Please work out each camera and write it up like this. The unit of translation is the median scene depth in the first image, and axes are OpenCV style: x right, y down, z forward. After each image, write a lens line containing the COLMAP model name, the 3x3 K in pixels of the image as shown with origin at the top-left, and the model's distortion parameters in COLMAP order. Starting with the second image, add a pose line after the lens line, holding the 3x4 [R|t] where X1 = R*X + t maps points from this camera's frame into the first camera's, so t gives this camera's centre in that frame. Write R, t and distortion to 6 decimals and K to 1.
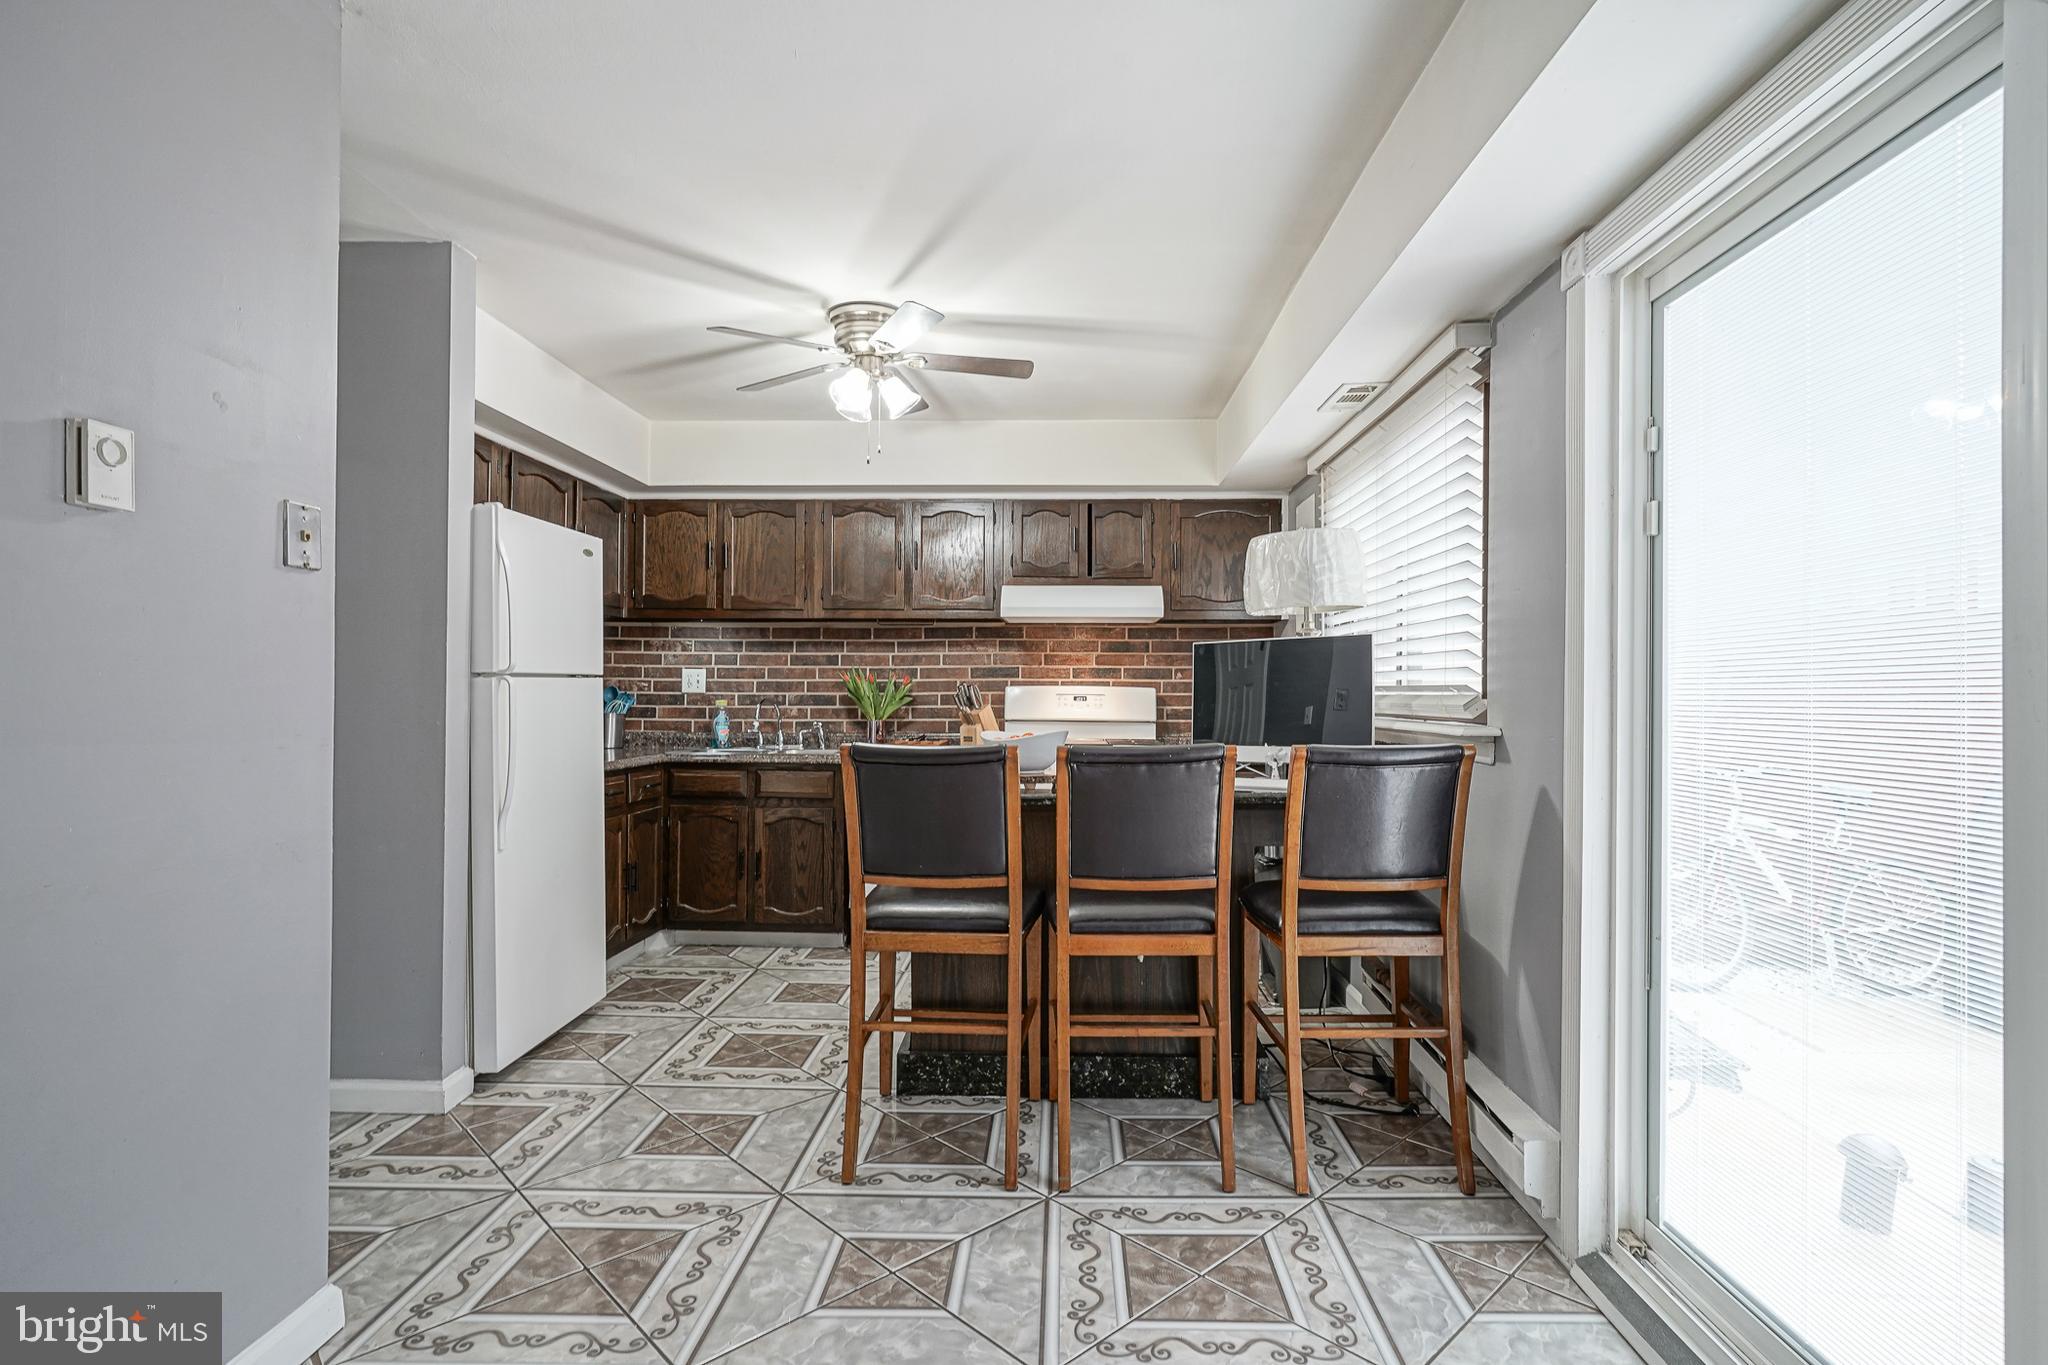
lens RADIAL K [[1023.8, 0, 1063.8], [0, 1023.8, 677.0], [0, 0, 1]] dist [-0.000532, 0.000534]
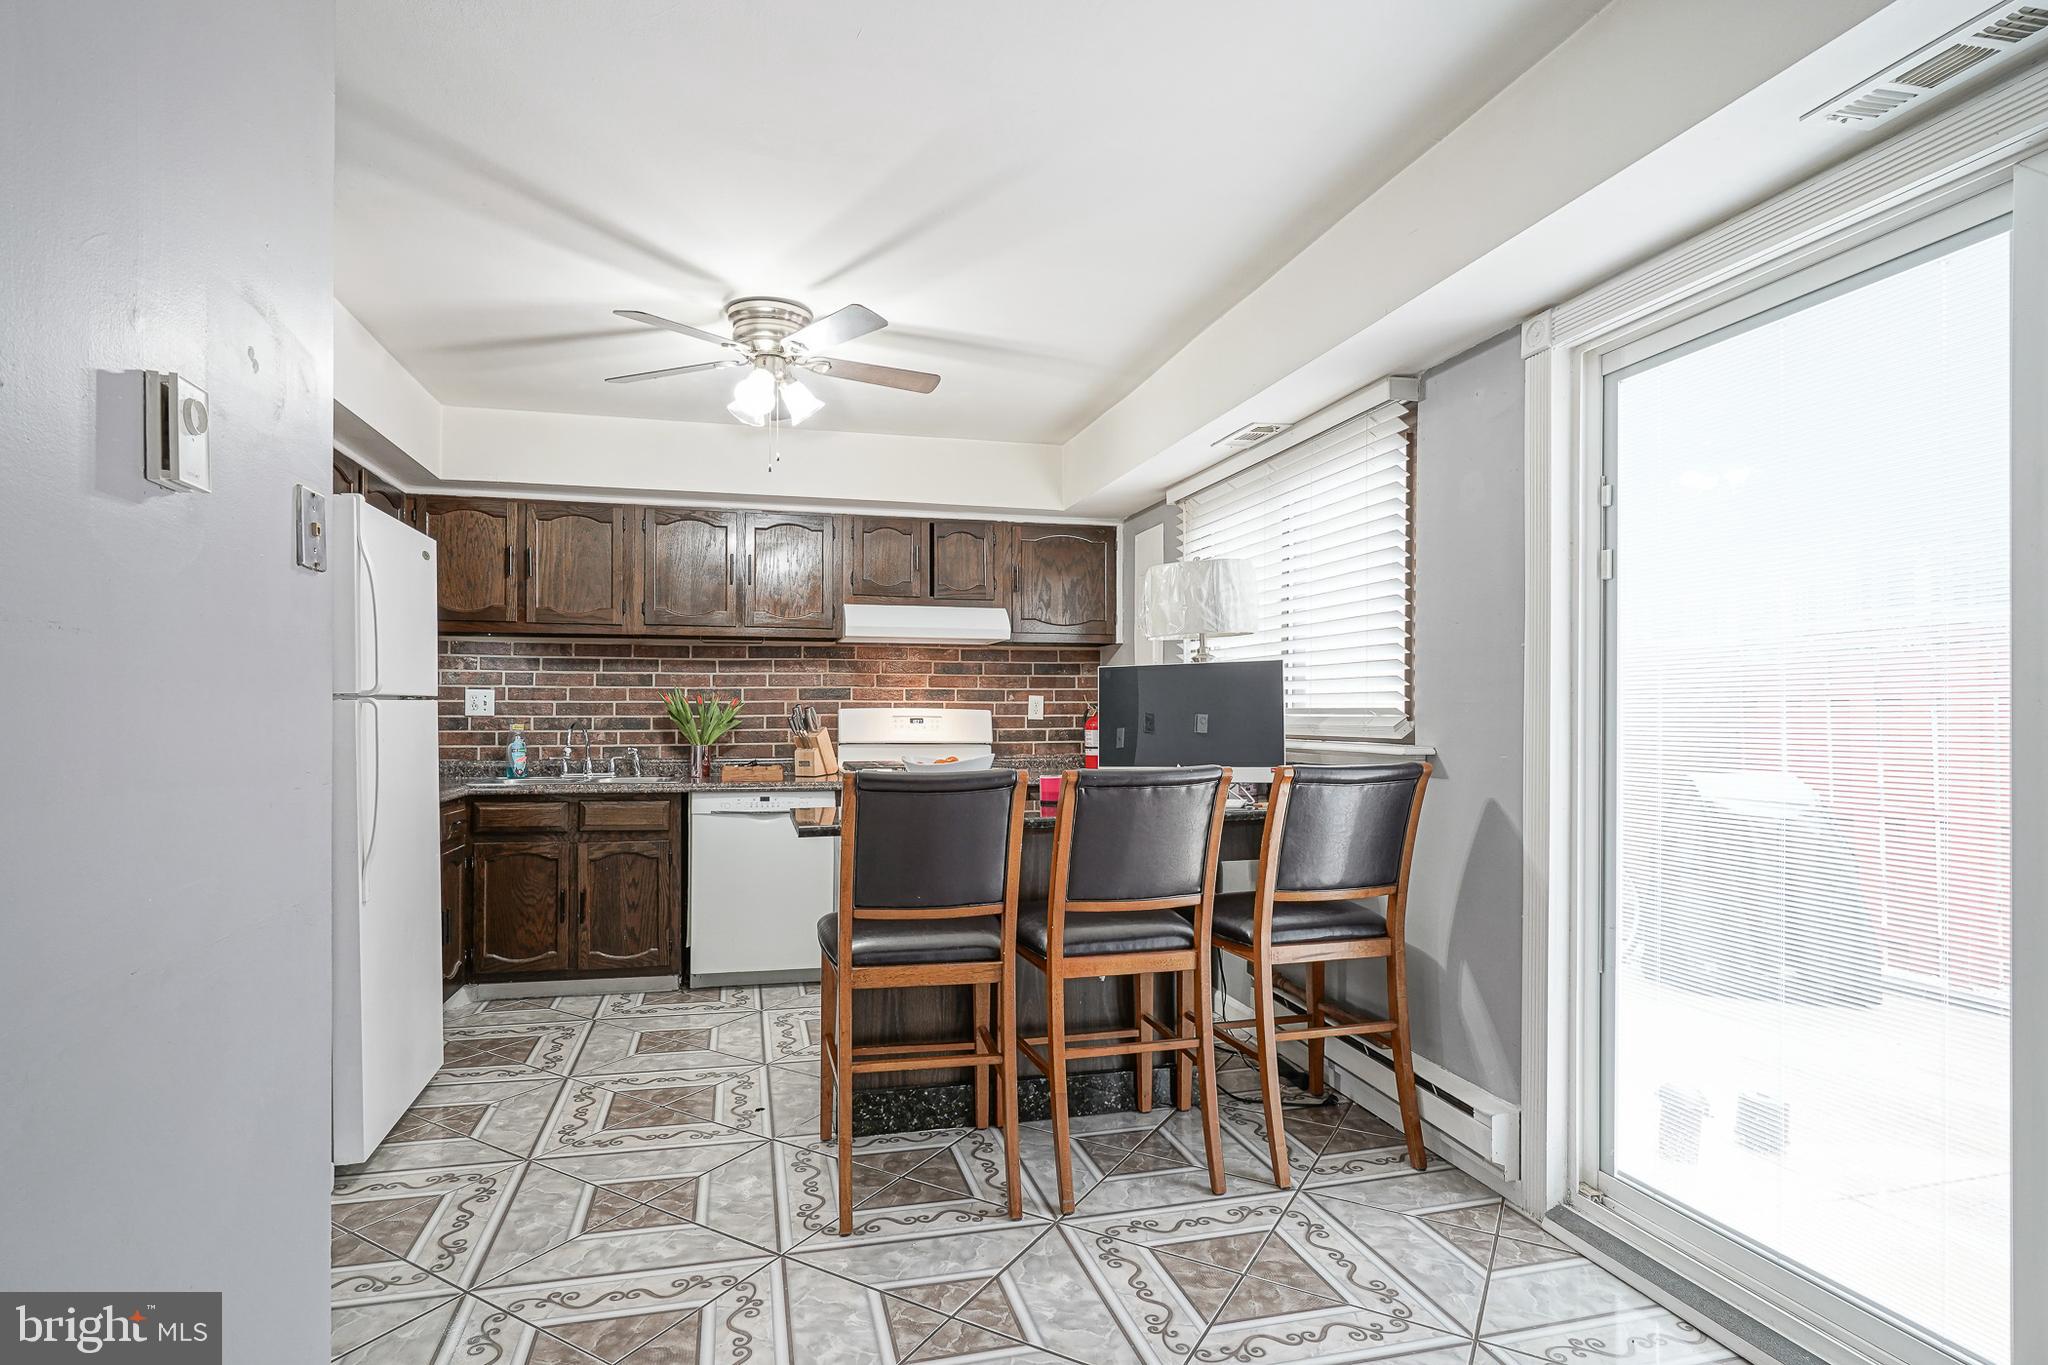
lens RADIAL K [[1030.6, 0, 1017.6], [0, 1030.6, 708.4], [0, 0, 1]] dist [-0.002310, 0.000707]
pose [[0.966493, -0.000920, 0.256692, -0.151336], [-0.001935, 0.999939, 0.010869, -0.001904], [-0.256686, -0.011002, 0.966432, 0.020923]]
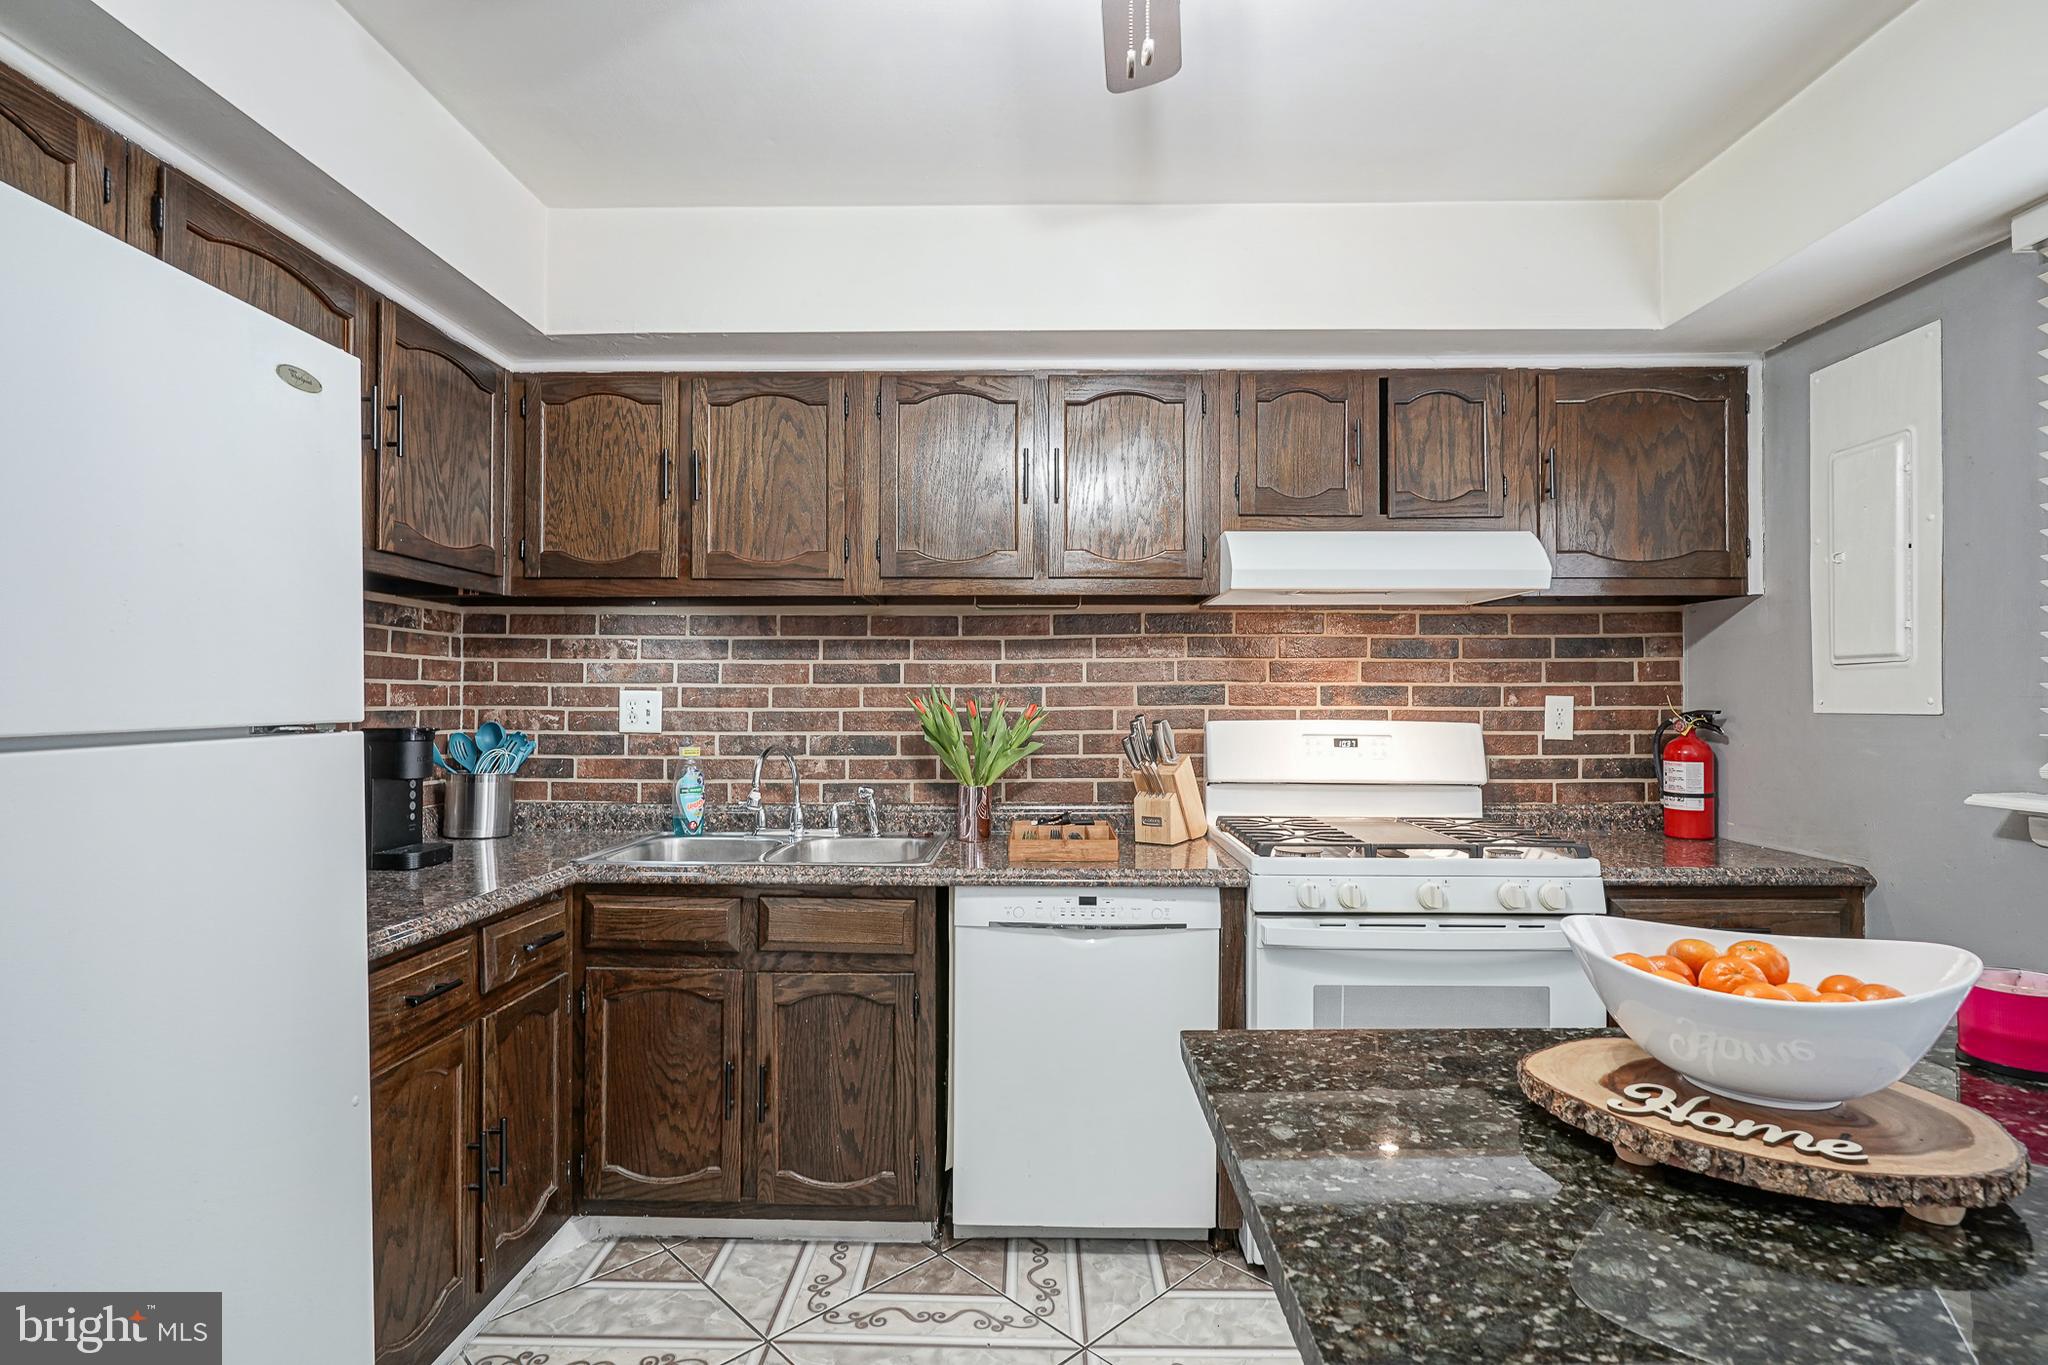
lens RADIAL K [[1015.7, 0, 1039.0], [0, 1015.7, 687.7], [0, 0, 1]] dist [-0.003431, 0.000088]
pose [[0.999995, -0.002698, 0.001536, -0.156379], [0.002689, 0.999982, 0.005336, -0.012372], [-0.001550, -0.005332, 0.999985, 0.481104]]
